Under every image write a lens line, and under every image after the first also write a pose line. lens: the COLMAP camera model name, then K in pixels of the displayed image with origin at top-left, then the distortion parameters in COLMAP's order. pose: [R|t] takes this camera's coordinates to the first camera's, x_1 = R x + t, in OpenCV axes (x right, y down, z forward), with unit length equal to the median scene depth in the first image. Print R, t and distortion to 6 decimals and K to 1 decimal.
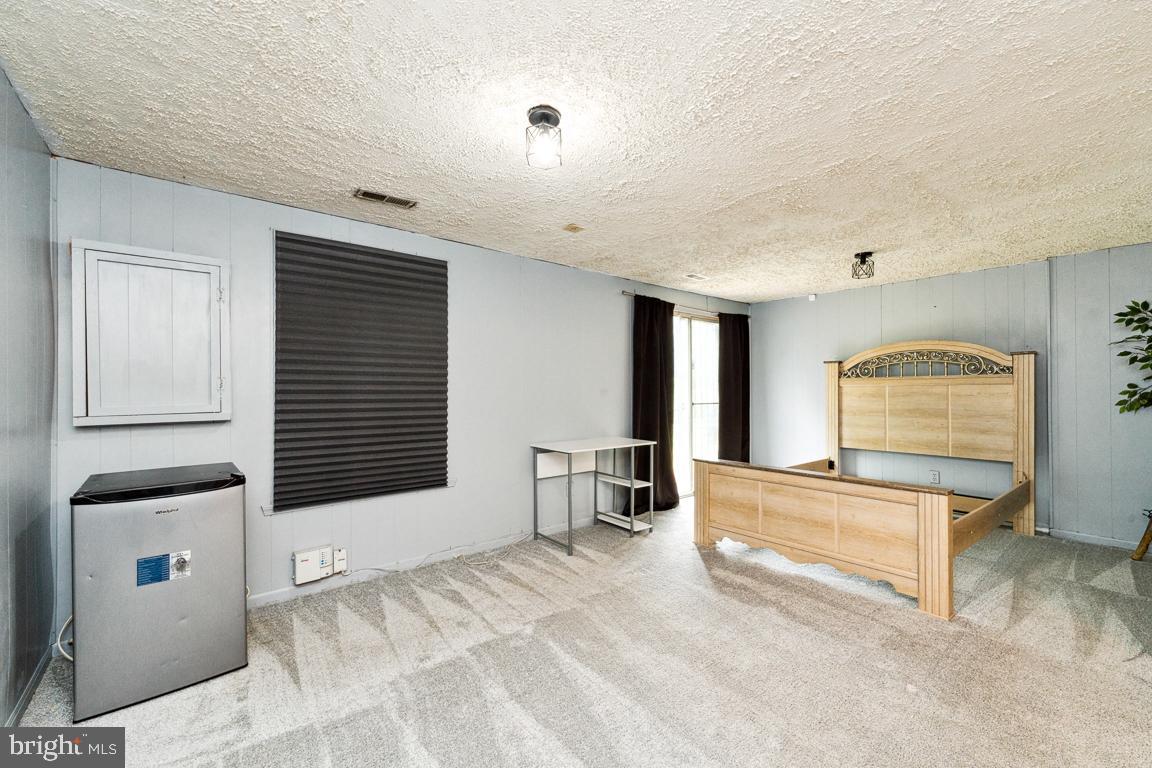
lens RADIAL K [[470.0, 0, 596.4], [0, 470.0, 382.3], [0, 0, 1]] dist [-0.000289, -0.000116]
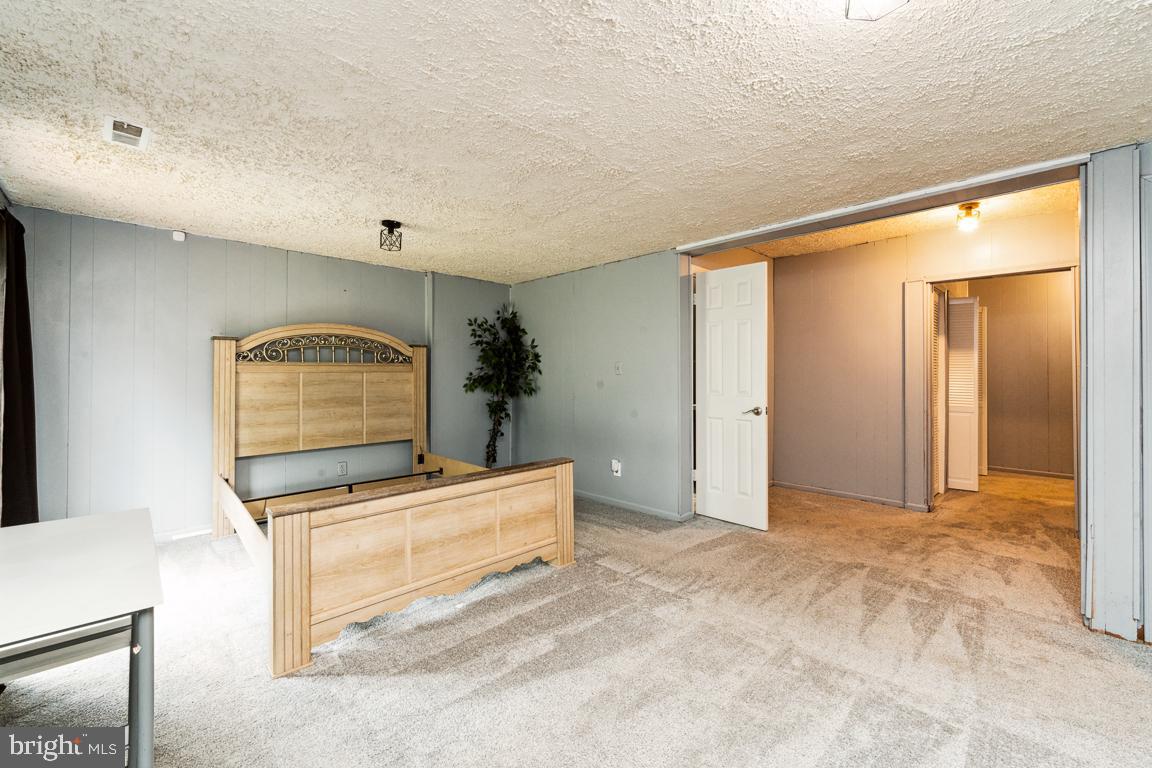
lens RADIAL K [[478.1, 0, 578.4], [0, 478.1, 368.4], [0, 0, 1]] dist [0.000897, 0.000070]
pose [[-0.075820, 0.013657, 0.997028, -0.297002], [-0.013407, 0.999802, -0.014715, 0.006214], [-0.997031, -0.014483, -0.075622, 0.619011]]
